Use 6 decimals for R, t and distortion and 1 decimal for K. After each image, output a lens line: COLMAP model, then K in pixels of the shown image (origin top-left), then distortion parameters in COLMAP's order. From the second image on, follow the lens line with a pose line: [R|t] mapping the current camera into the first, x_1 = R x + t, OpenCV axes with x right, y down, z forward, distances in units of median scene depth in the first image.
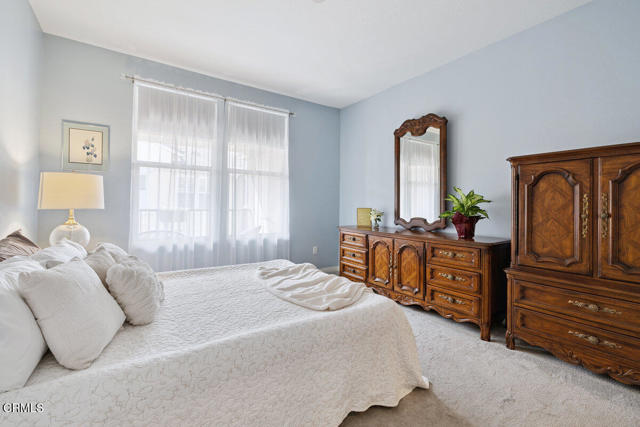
lens RADIAL K [[275.8, 0, 320.2], [0, 275.8, 204.2], [0, 0, 1]] dist [0.000962, 0.000041]
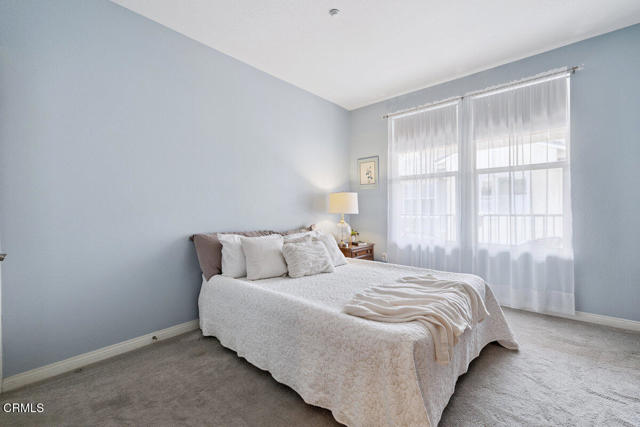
lens RADIAL K [[272.6, 0, 322.0], [0, 272.6, 214.4], [0, 0, 1]] dist [0.000233, -0.000064]
pose [[0.256698, -0.000032, -0.966492, 0.465111], [0.015944, 0.999864, 0.004201, 0.008295], [0.966360, -0.016488, 0.256664, 0.310103]]
